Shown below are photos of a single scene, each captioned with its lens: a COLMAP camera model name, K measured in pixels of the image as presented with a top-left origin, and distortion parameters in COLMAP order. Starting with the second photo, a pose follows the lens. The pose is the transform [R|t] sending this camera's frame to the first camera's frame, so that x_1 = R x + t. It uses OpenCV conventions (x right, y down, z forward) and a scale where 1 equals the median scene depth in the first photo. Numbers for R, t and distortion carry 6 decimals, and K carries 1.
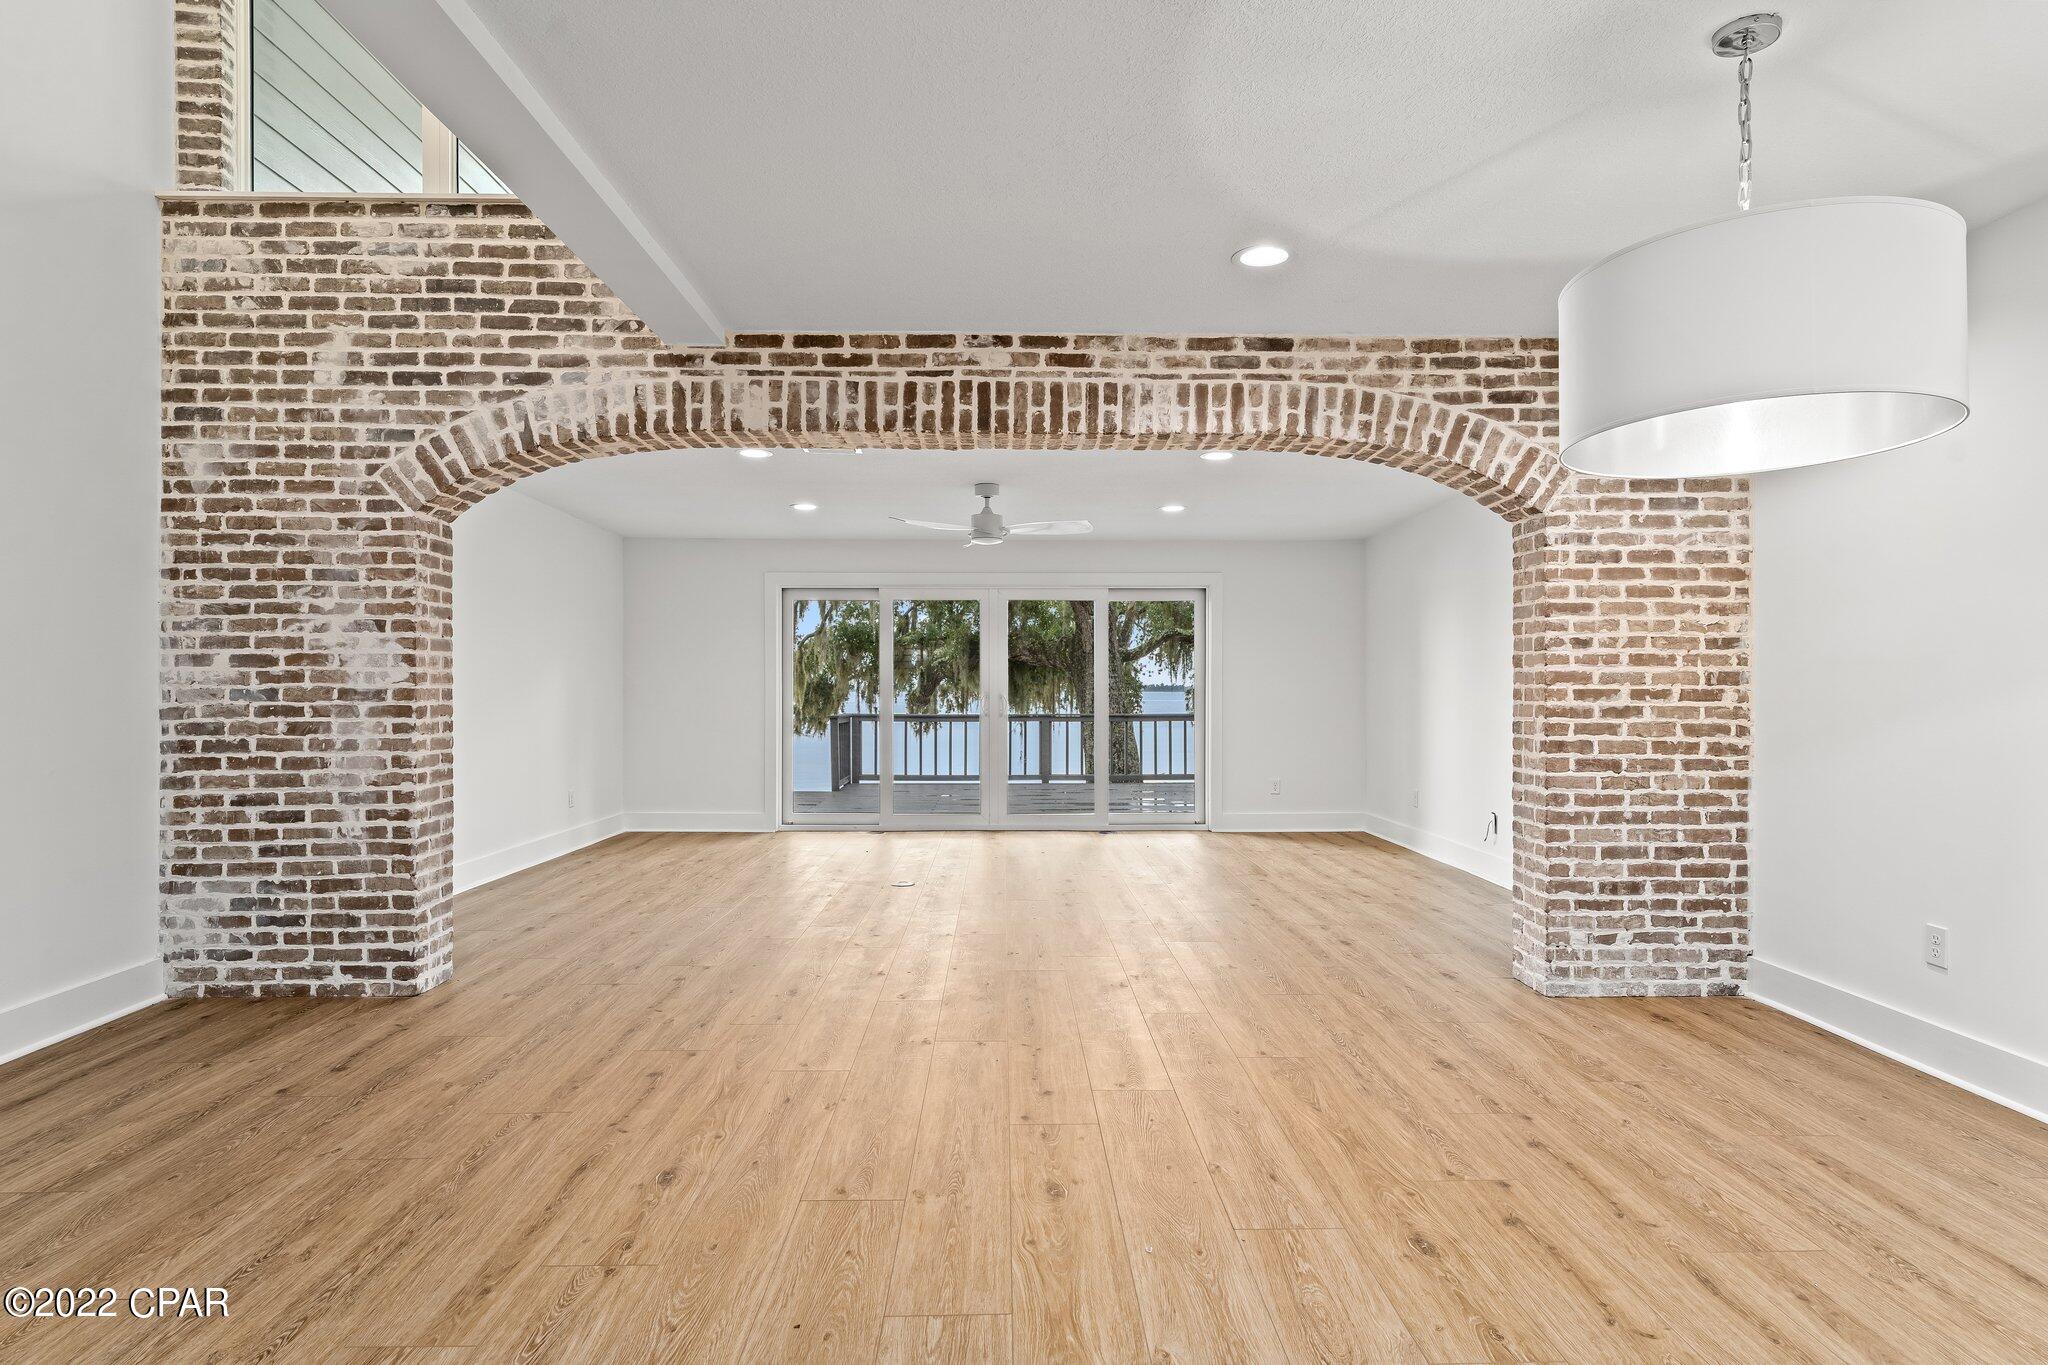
lens RADIAL K [[1094.7, 0, 1016.9], [0, 1094.7, 689.8], [0, 0, 1]] dist [-0.001893, -0.000123]
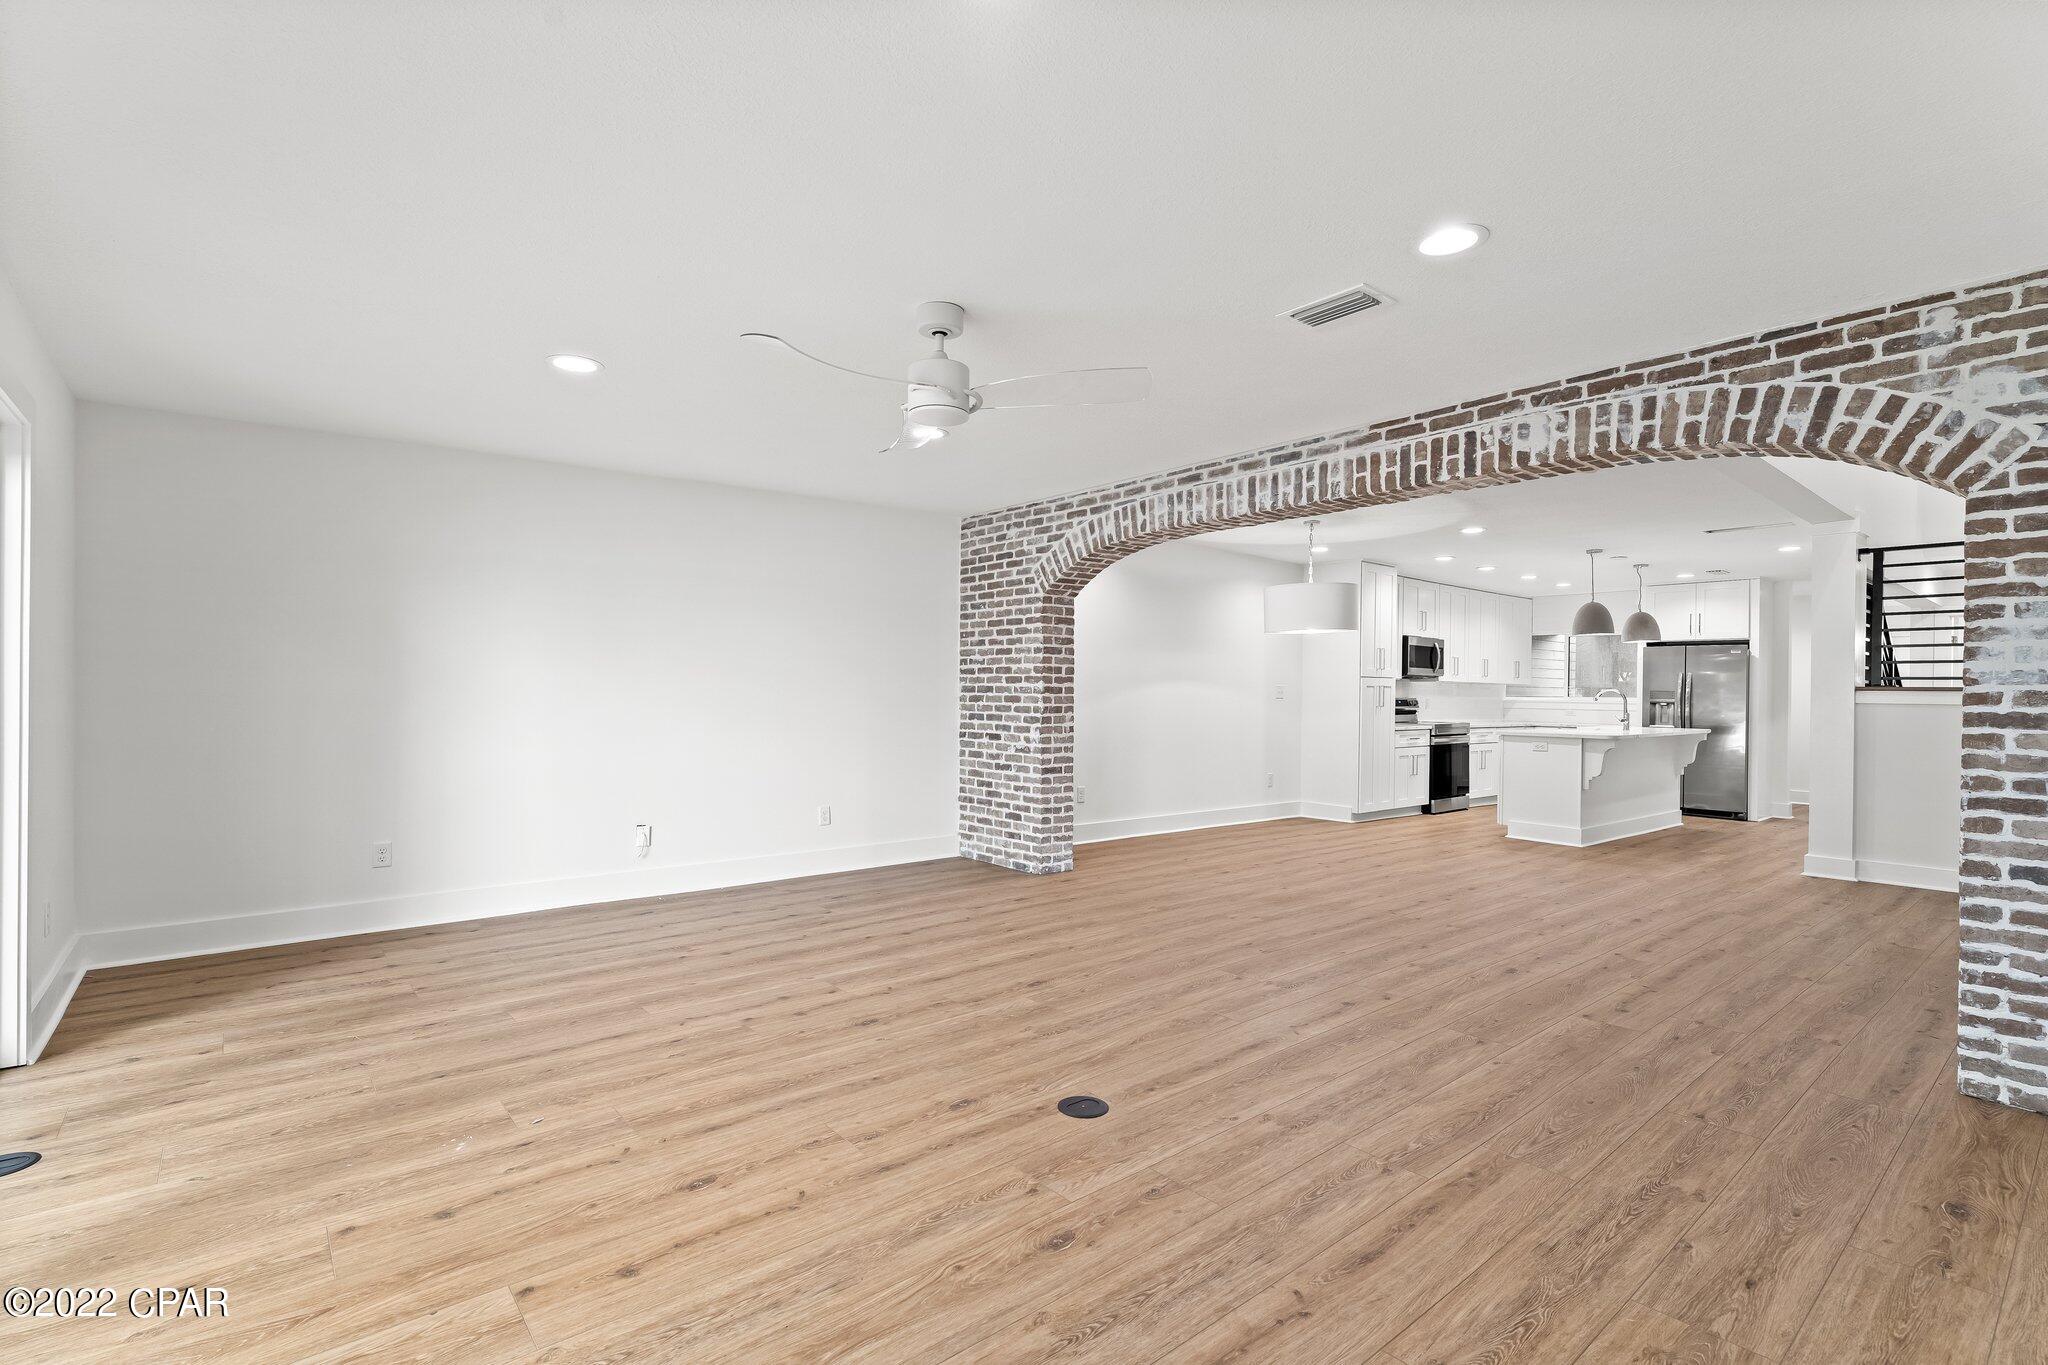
lens RADIAL K [[935.4, 0, 1021.0], [0, 935.4, 690.3], [0, 0, 1]] dist [0.000096, 0.000796]
pose [[-0.627827, -0.004919, 0.778337, -0.644082], [-0.006777, 0.999977, 0.000853, -0.011841], [-0.778323, -0.004739, -0.627846, 2.020129]]
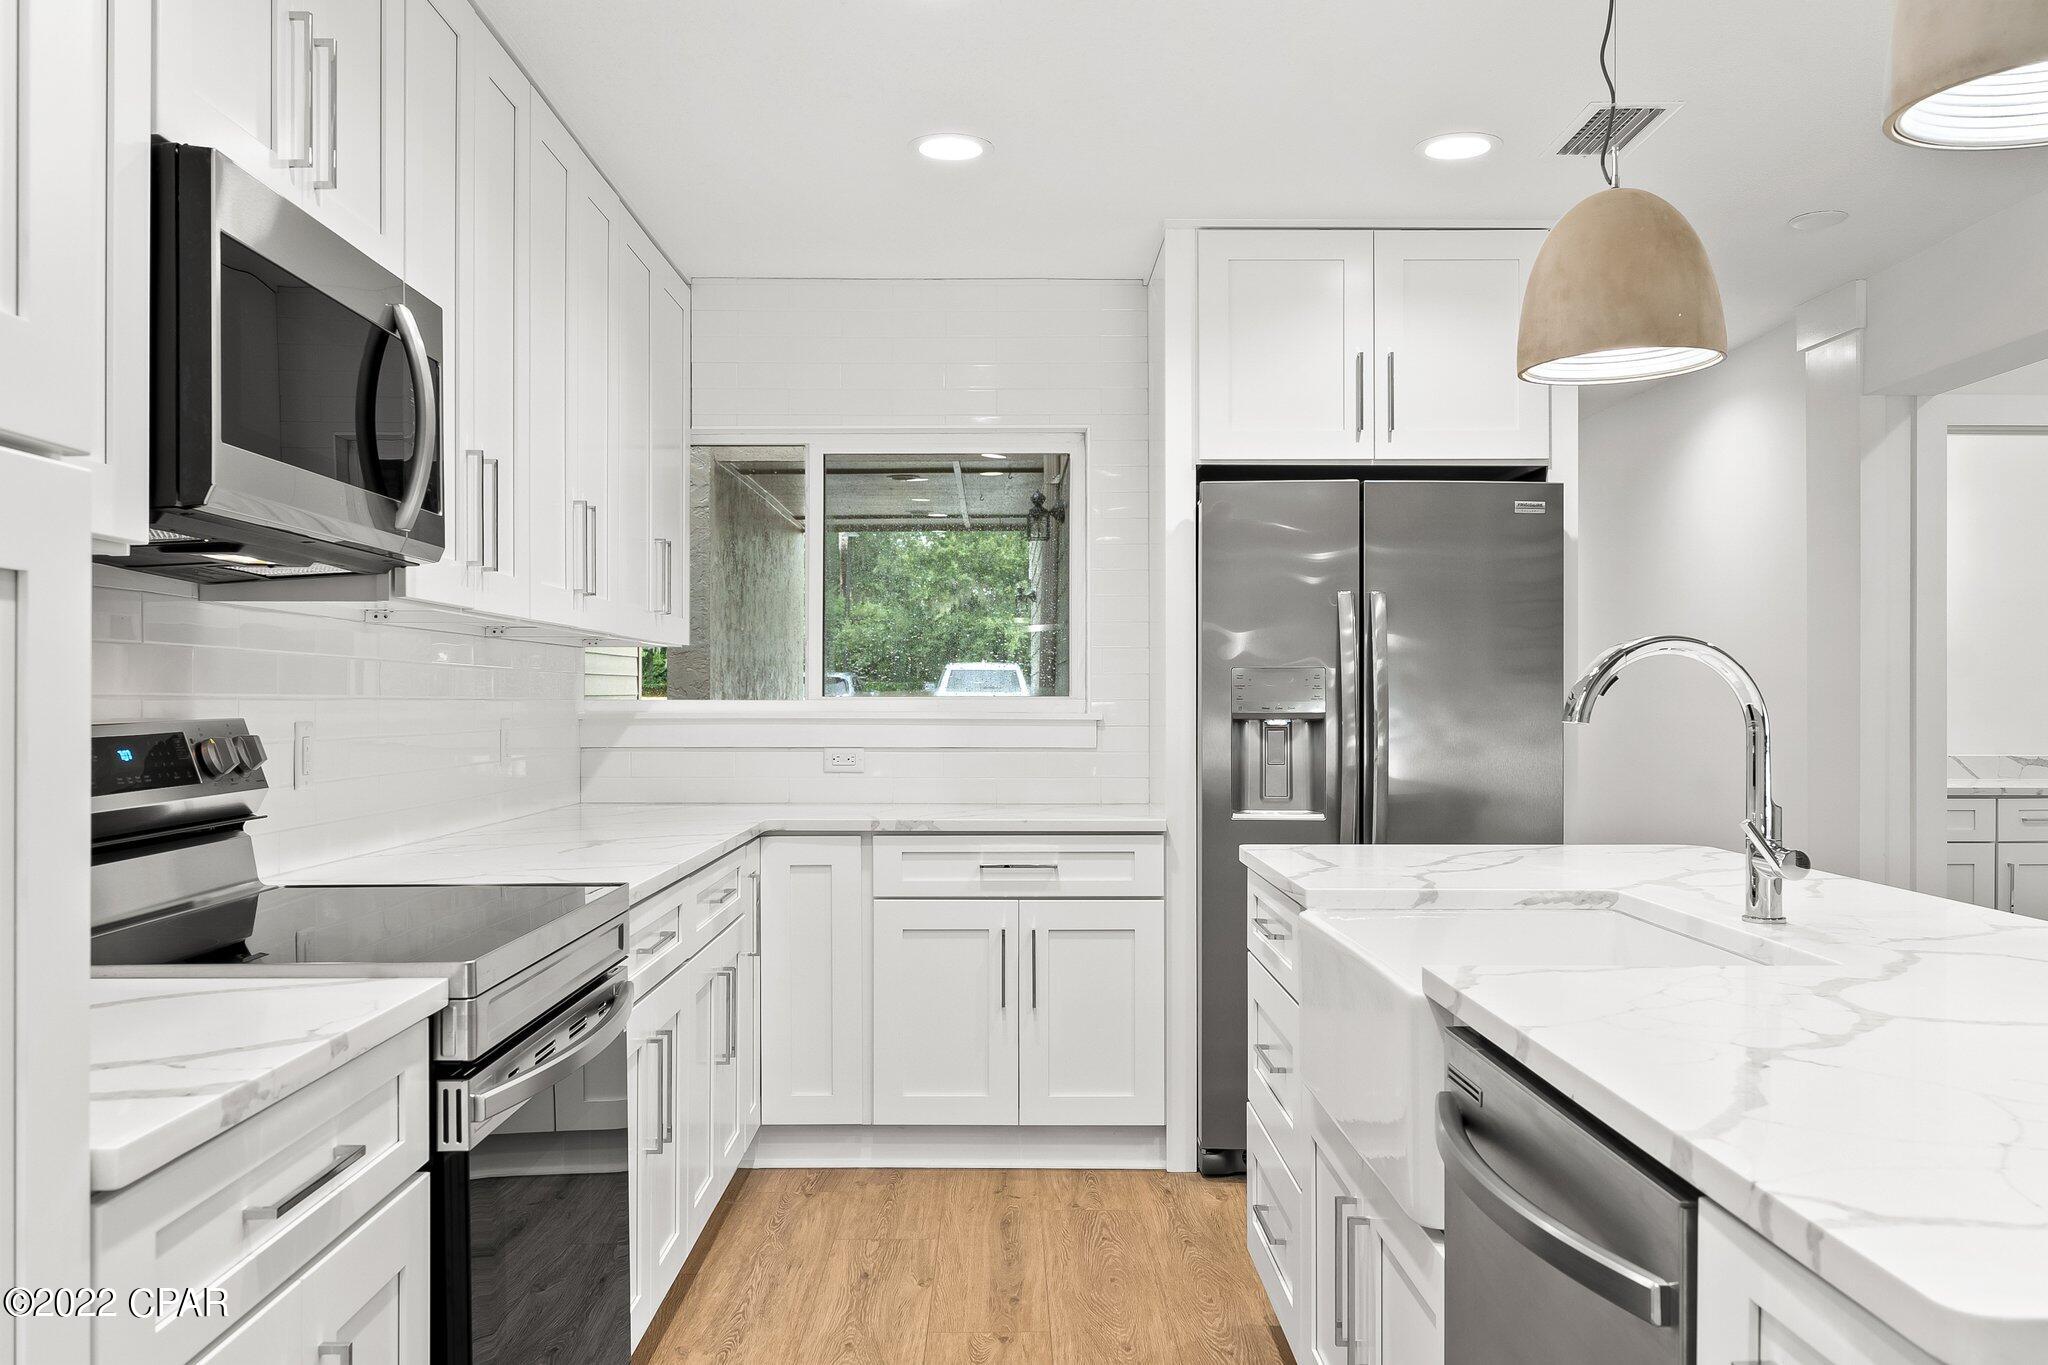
lens RADIAL K [[1680.7, 0, 1007.0], [0, 1680.7, 713.5], [0, 0, 1]] dist [-0.019187, -0.009686]
pose [[-0.999947, 0.002186, 0.010089, 0.370287], [0.002369, 0.999831, 0.018215, -0.009468], [-0.010048, 0.018238, -0.999783, 0.209623]]
